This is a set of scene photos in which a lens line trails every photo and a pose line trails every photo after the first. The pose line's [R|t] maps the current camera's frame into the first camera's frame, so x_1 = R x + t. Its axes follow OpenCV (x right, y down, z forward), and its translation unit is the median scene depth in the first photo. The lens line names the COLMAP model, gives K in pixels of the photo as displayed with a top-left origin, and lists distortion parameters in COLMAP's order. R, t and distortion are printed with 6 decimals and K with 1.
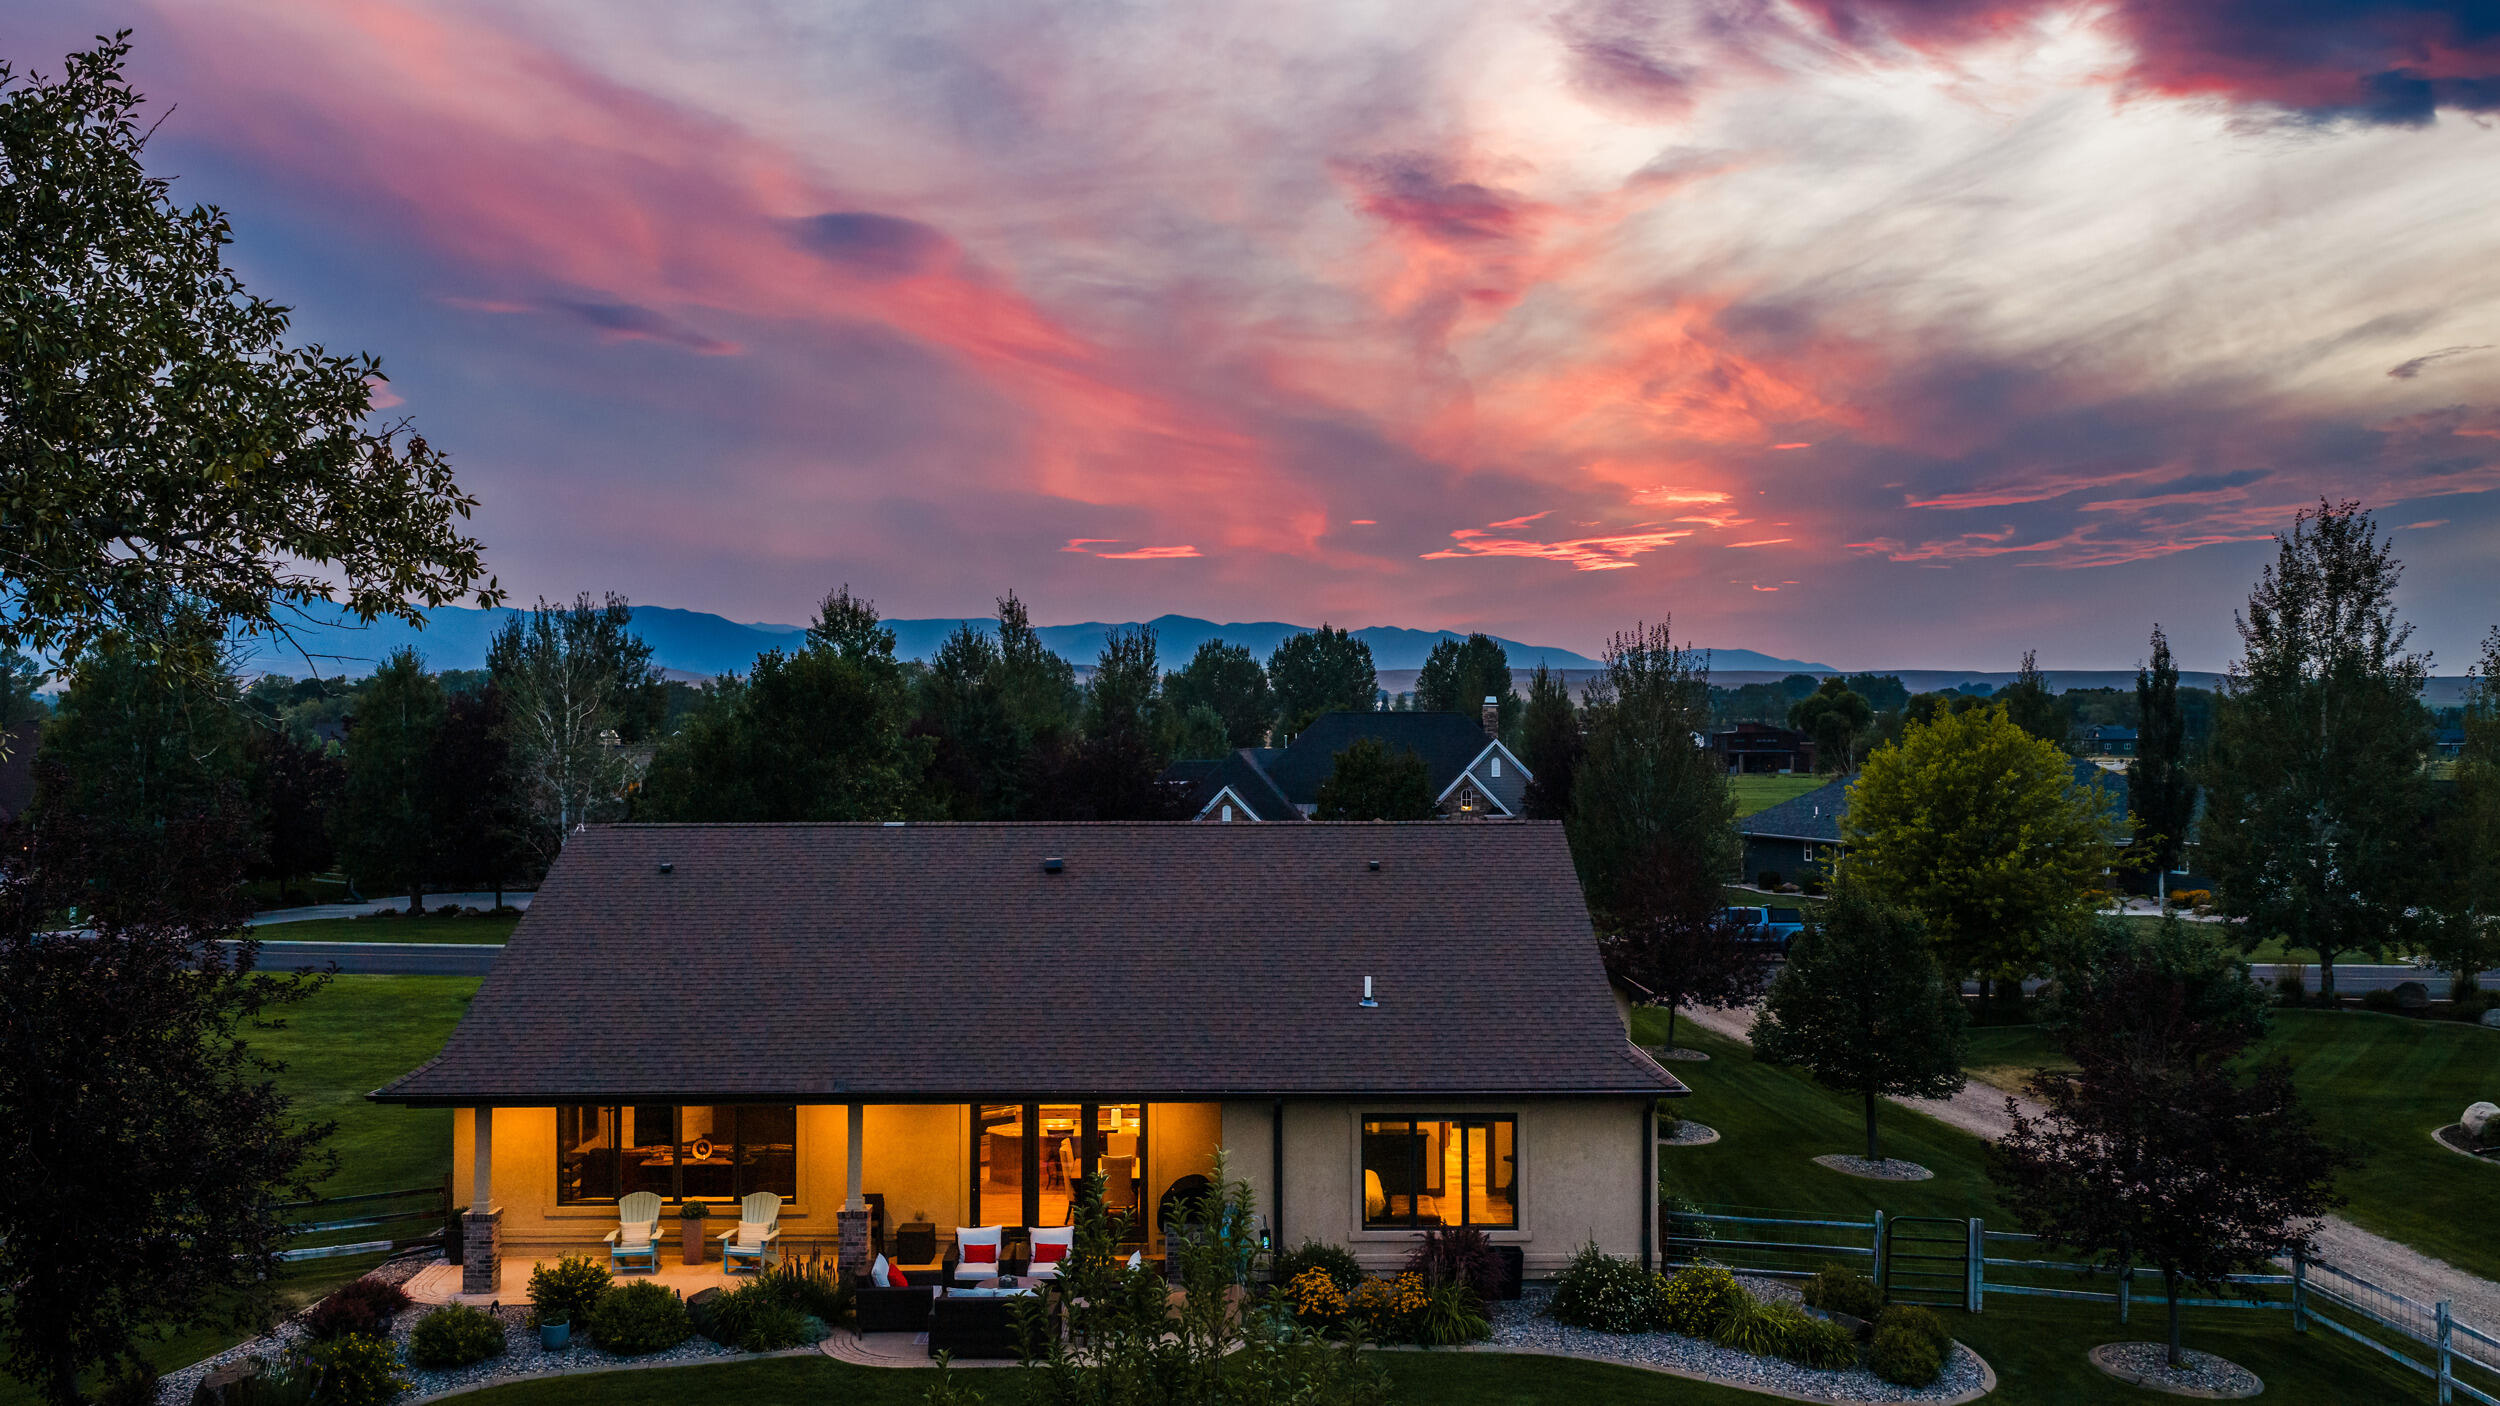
lens RADIAL K [[2053.7, 0, 1250.0], [0, 2053.7, 703.0], [0, 0, 1]] dist [0.000377, -0.003520]
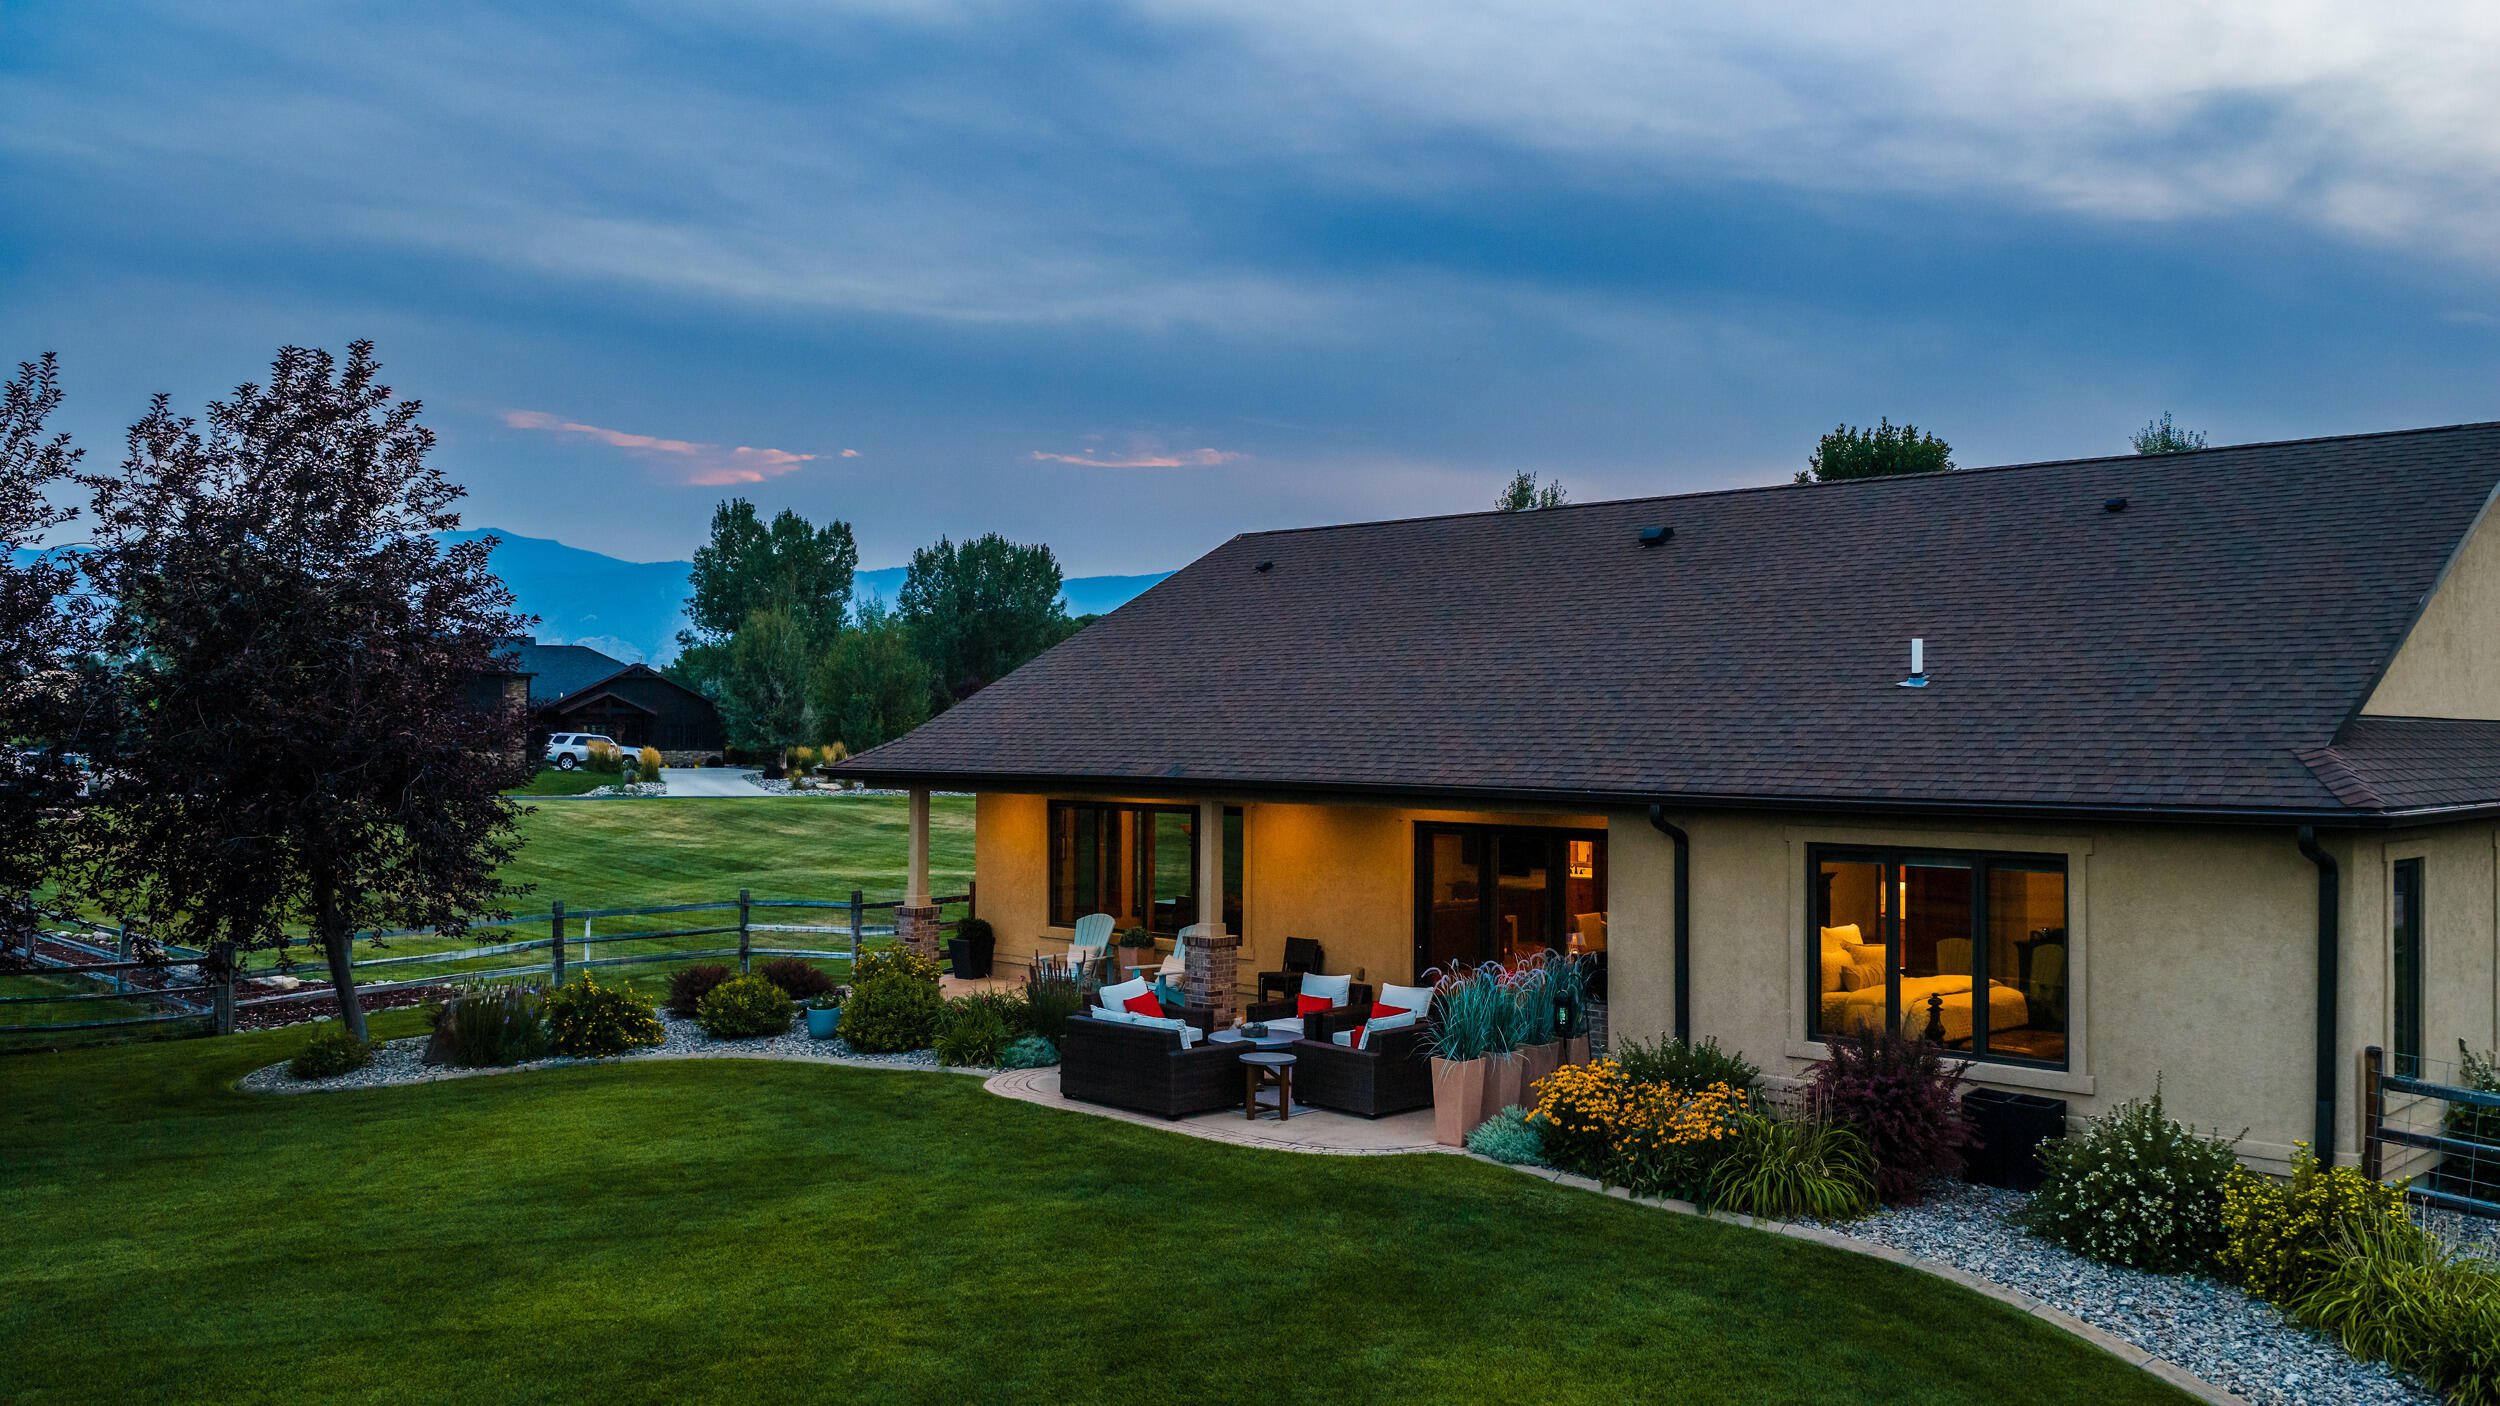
lens RADIAL K [[2043.8, 0, 1250.0], [0, 2043.8, 703.0], [0, 0, 1]] dist [0.007862, 0.000154]
pose [[0.707407, -0.003630, -0.706798, 0.232356], [0.005670, 0.999984, 0.000539, 0.103798], [0.706784, -0.004389, 0.707416, 0.308775]]
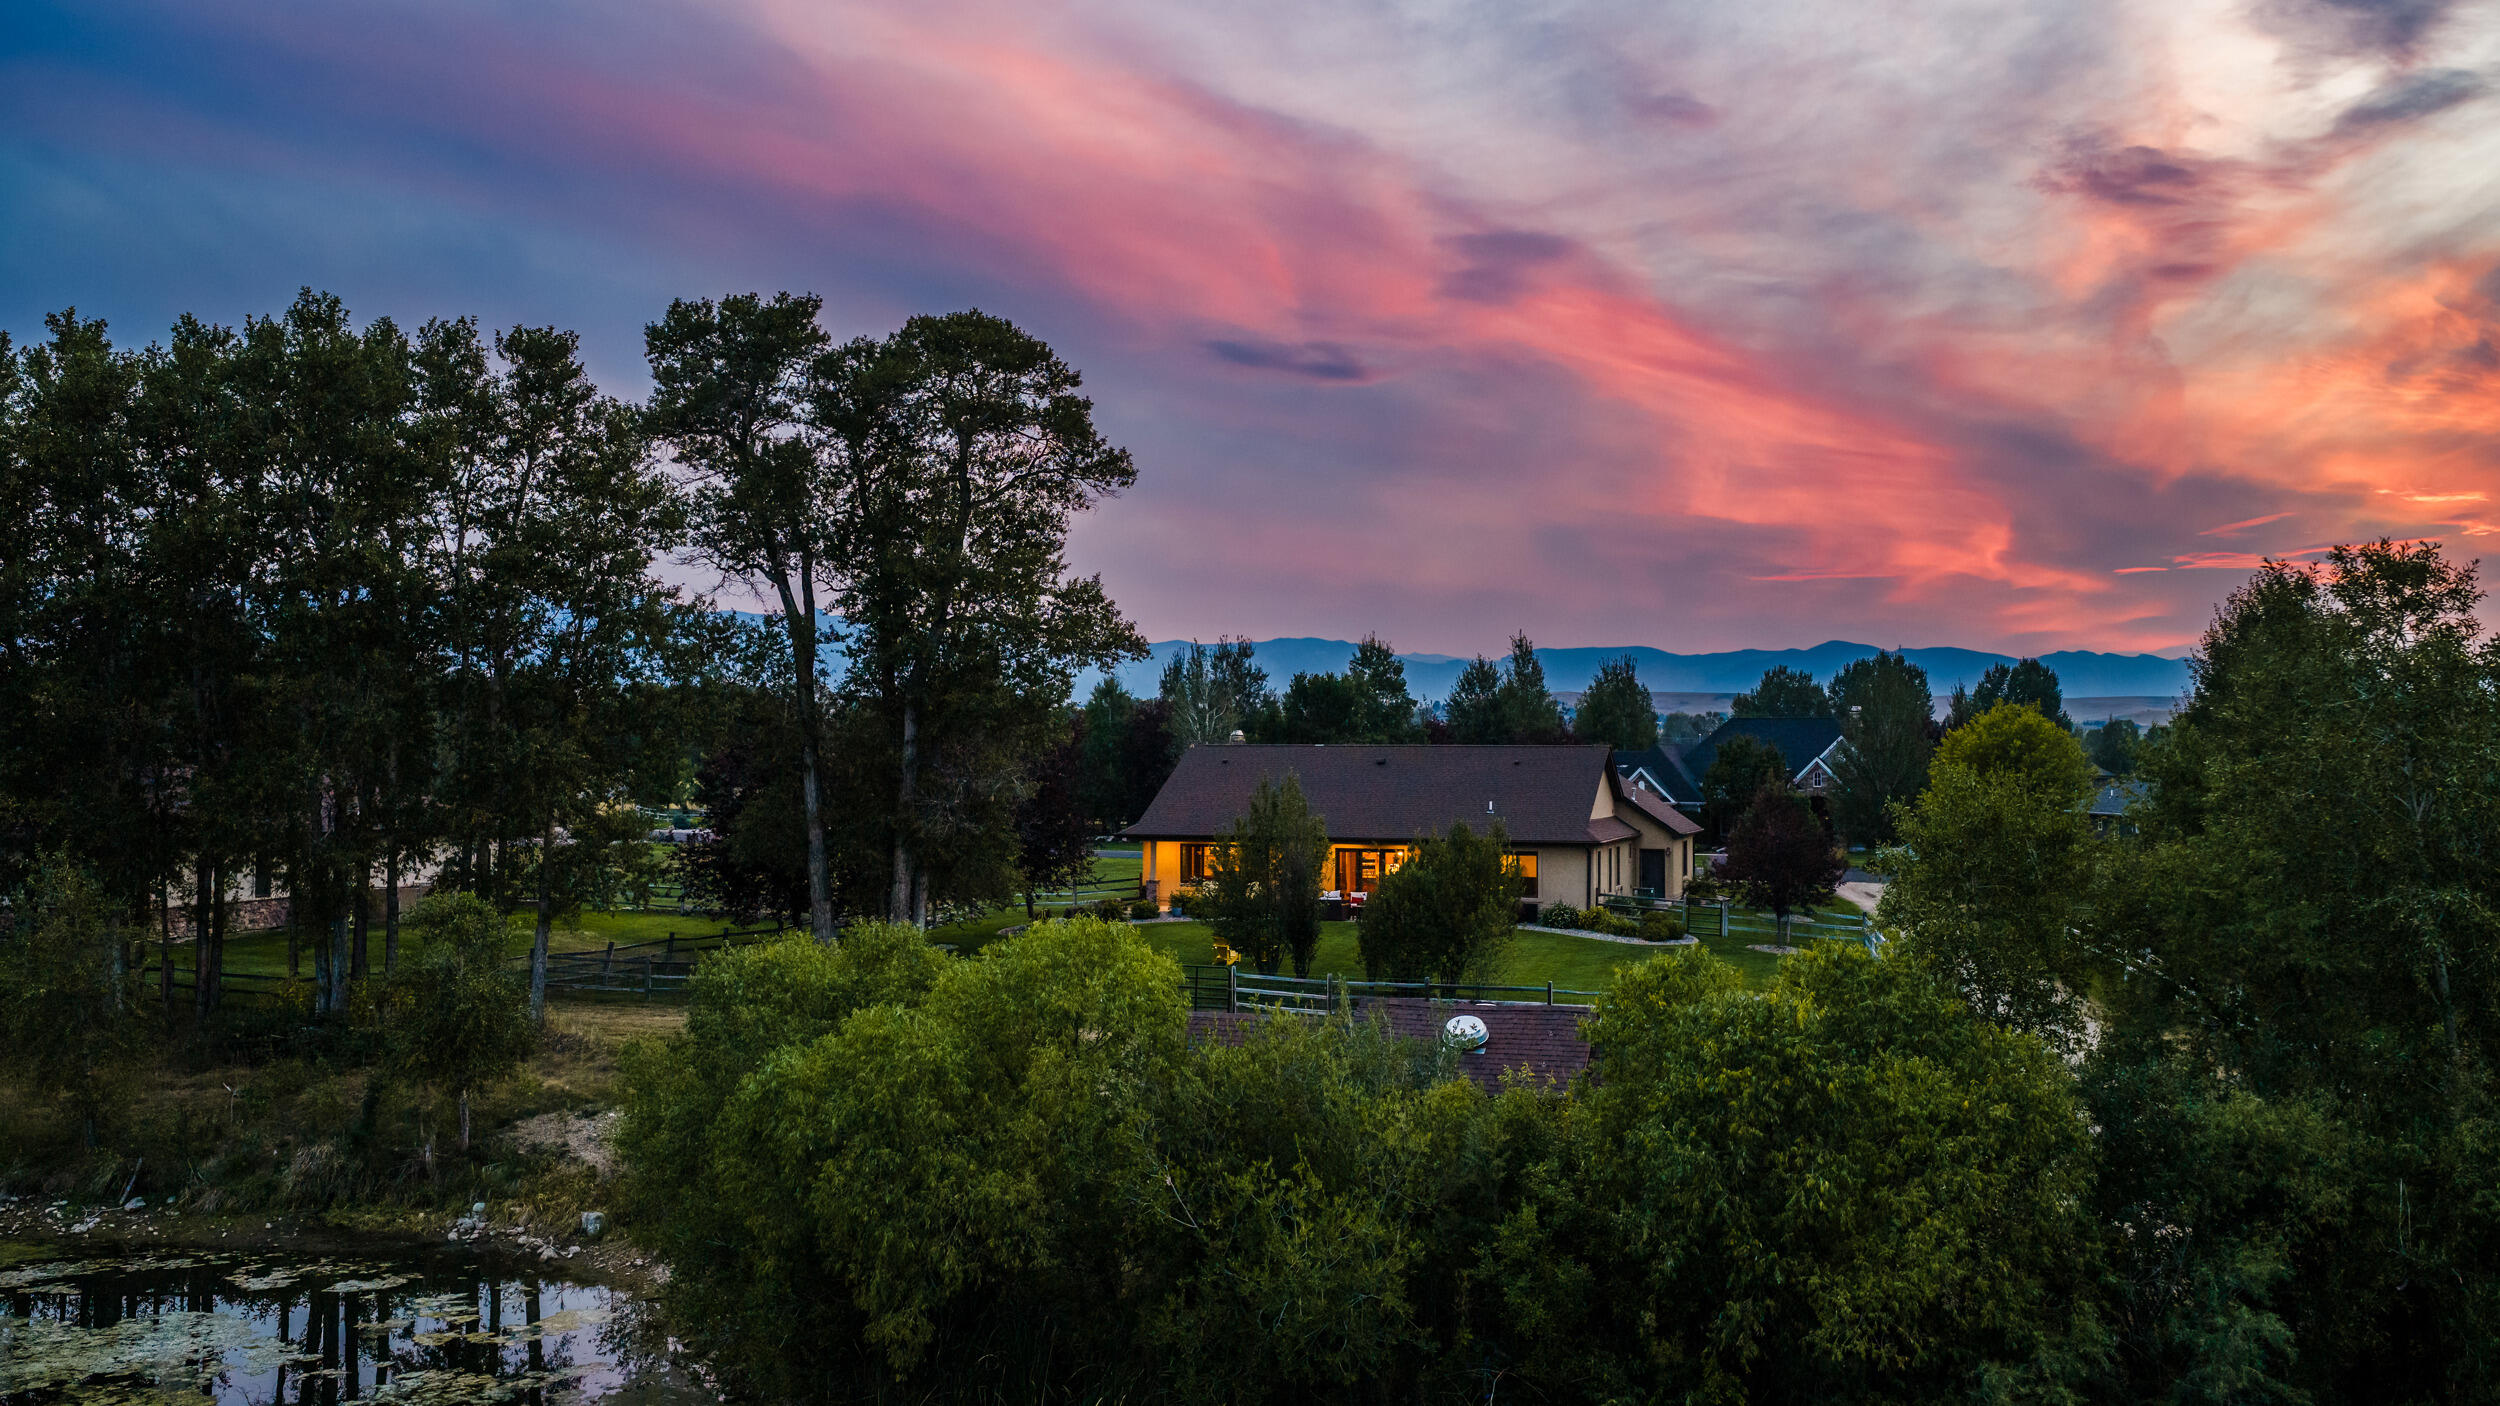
lens RADIAL K [[2063.9, 0, 1250.0], [0, 2063.9, 703.0], [0, 0, 1]] dist [0.069429, 0.000303]
pose [[0.951276, -0.001248, -0.308339, 0.376121], [-0.003125, 0.999901, -0.013689, 0.034621], [0.308325, 0.013985, 0.951178, -0.994135]]
